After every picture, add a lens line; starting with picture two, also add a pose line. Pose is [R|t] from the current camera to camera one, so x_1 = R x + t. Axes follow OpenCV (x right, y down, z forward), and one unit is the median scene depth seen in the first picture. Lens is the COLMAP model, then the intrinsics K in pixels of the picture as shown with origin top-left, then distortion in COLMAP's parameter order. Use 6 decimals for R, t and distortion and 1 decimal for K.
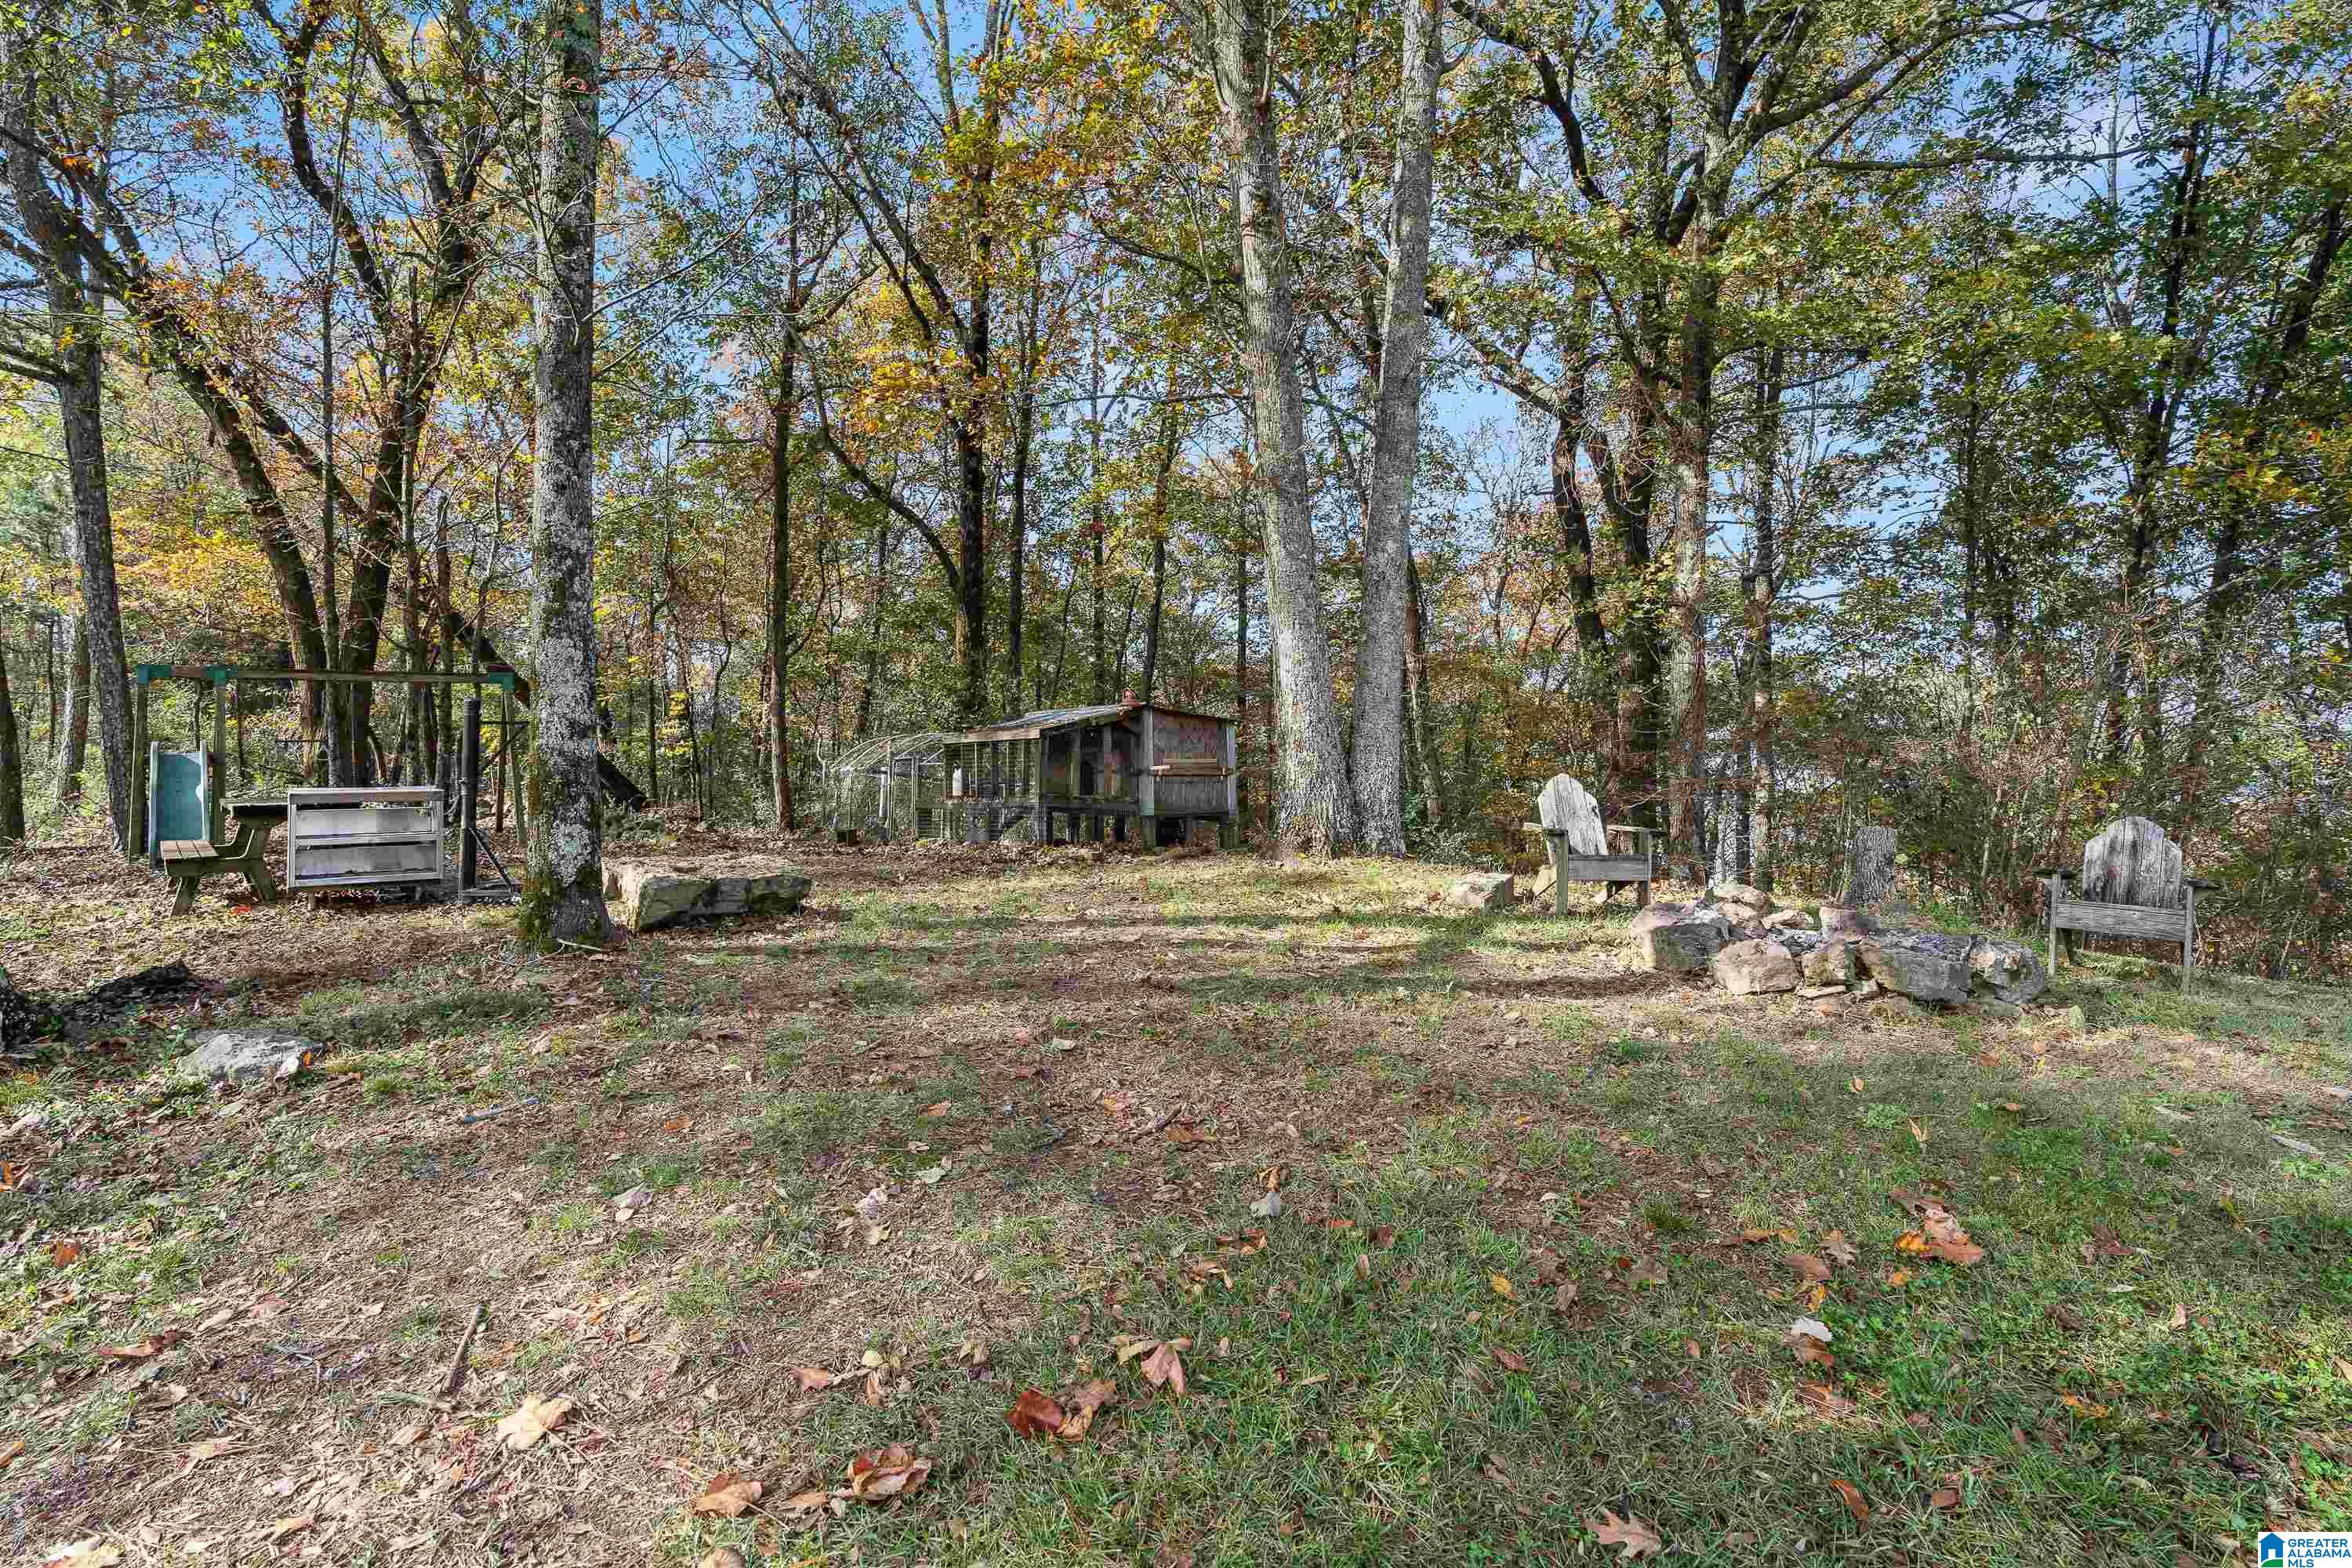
lens RADIAL K [[1181.6, 0, 1182.4], [0, 1181.6, 754.9], [0, 0, 1]] dist [0.000020, -0.000112]
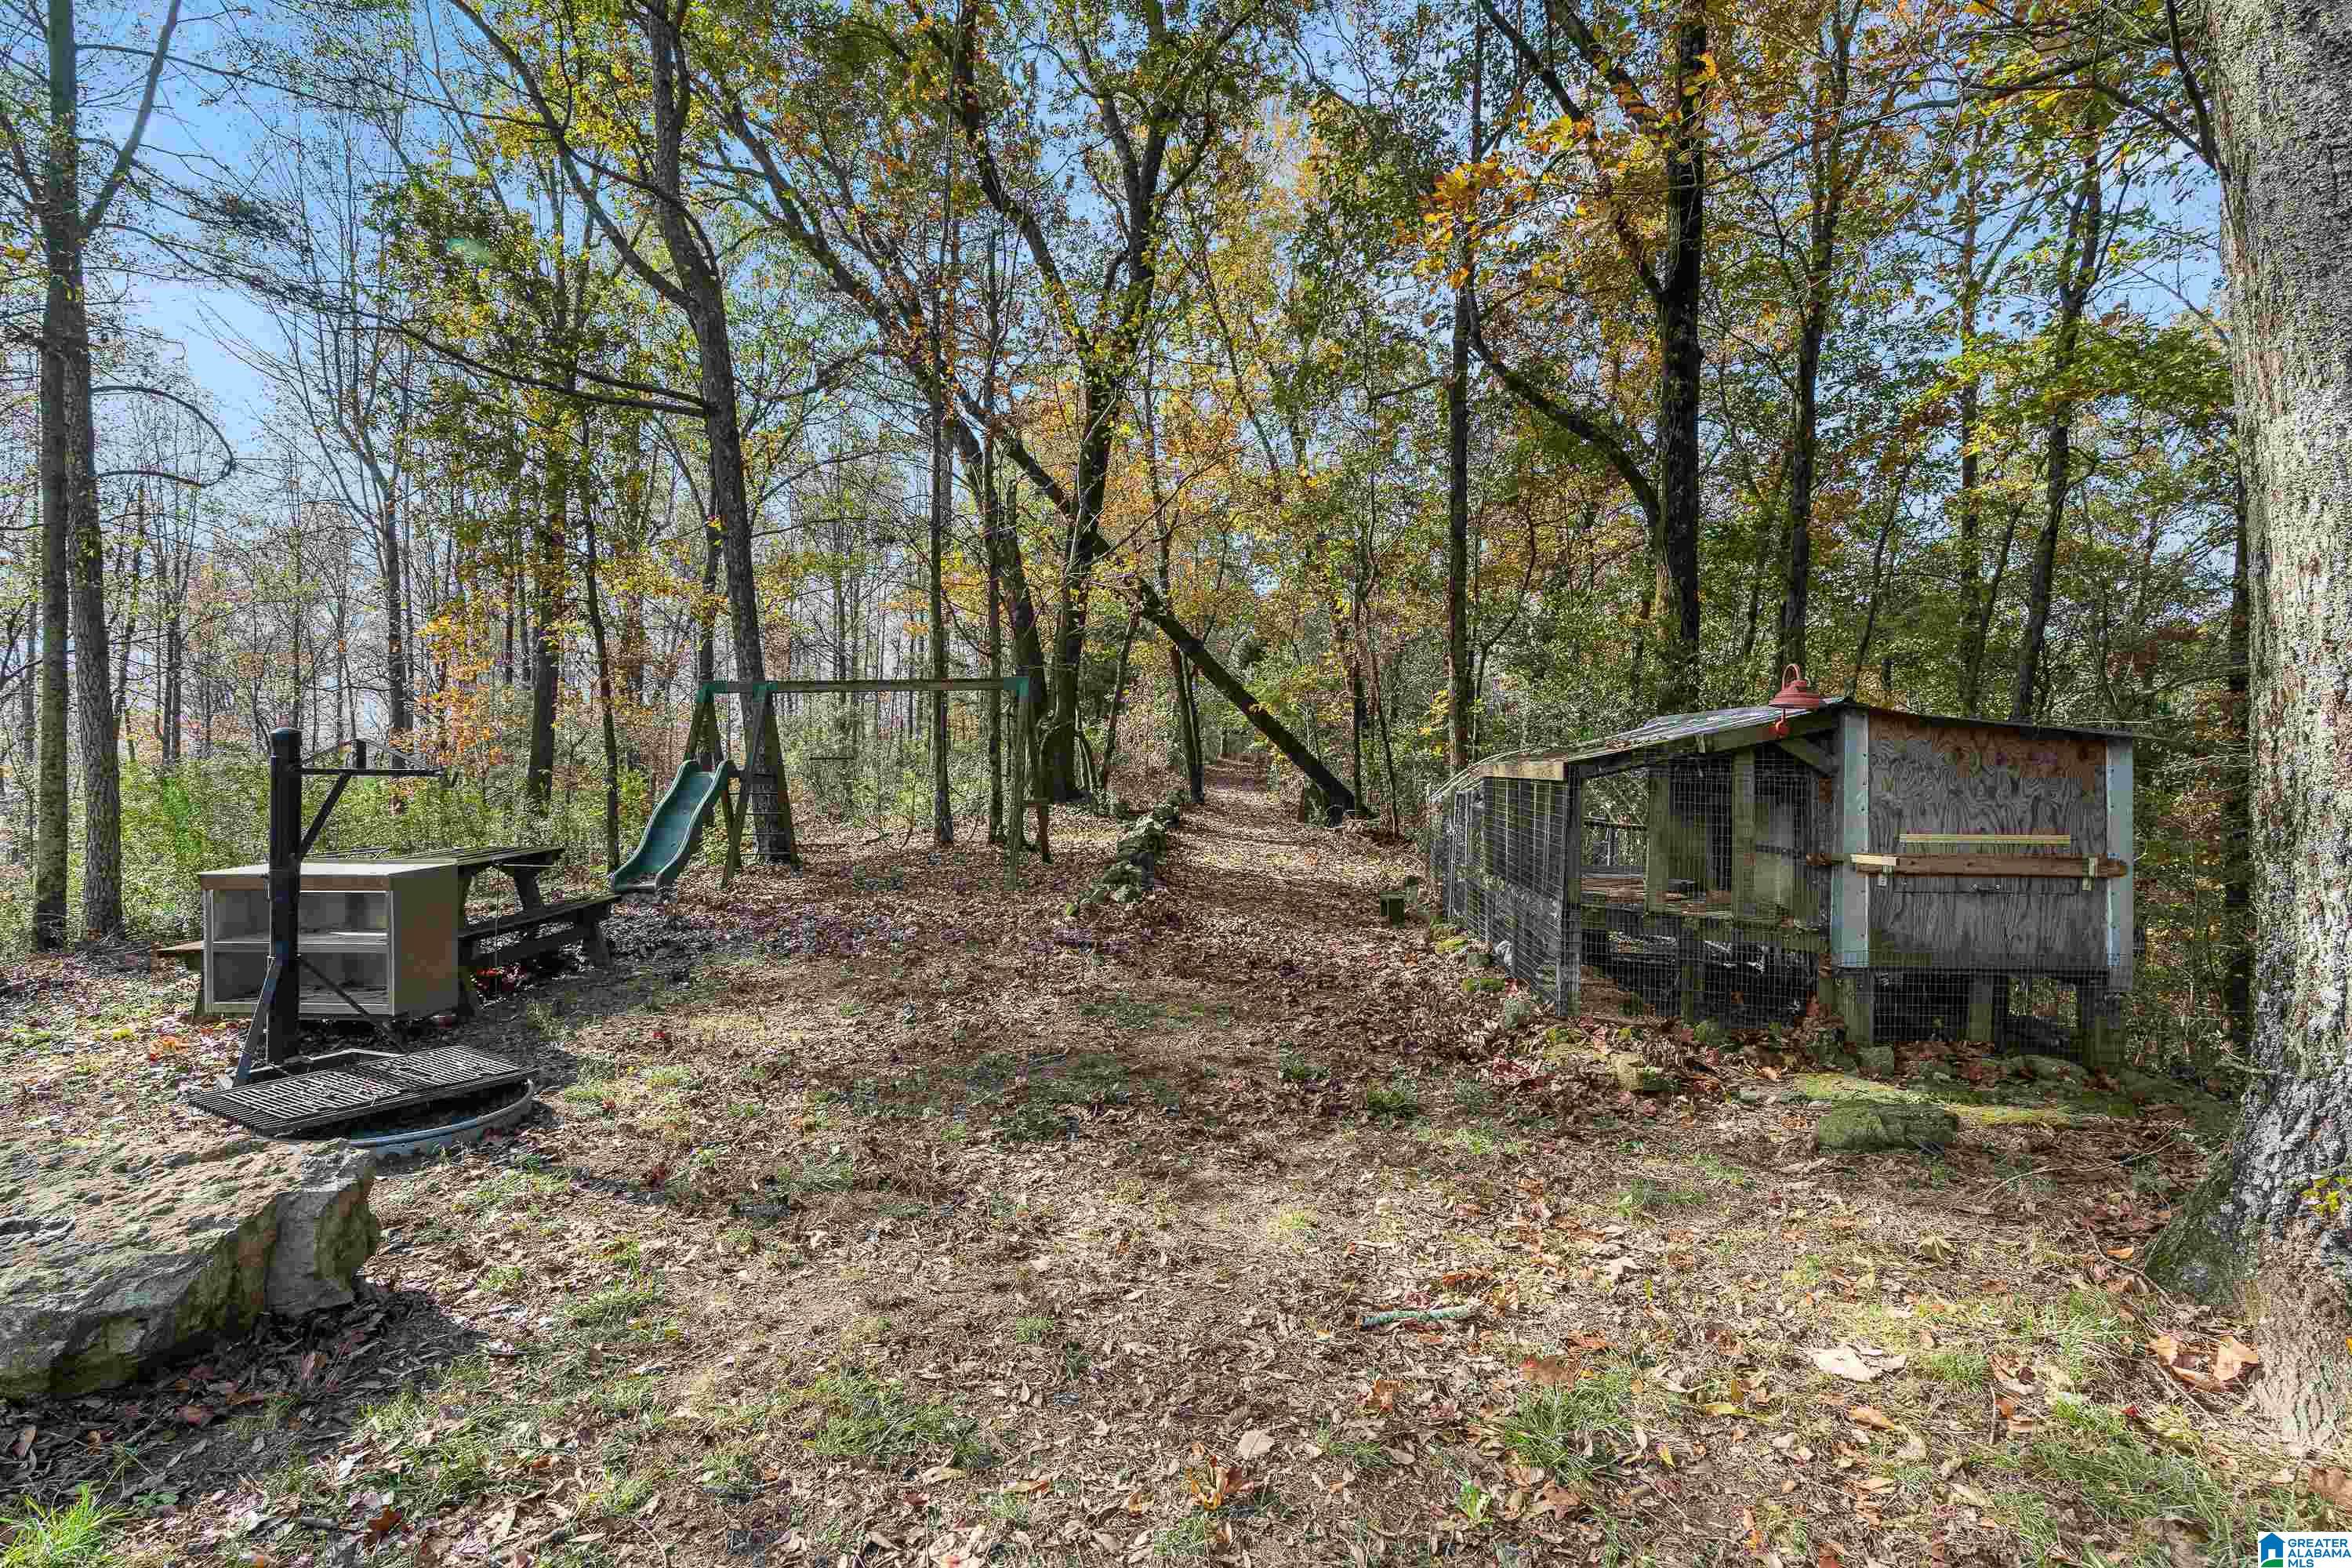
lens RADIAL K [[1181.6, 0, 1182.4], [0, 1181.6, 754.9], [0, 0, 1]] dist [0.000020, -0.000112]
pose [[0.770405, 0.013412, -0.637413, 0.035195], [-0.009949, 0.999910, 0.009015, -0.016054], [0.637477, -0.000604, 0.770469, 0.336448]]
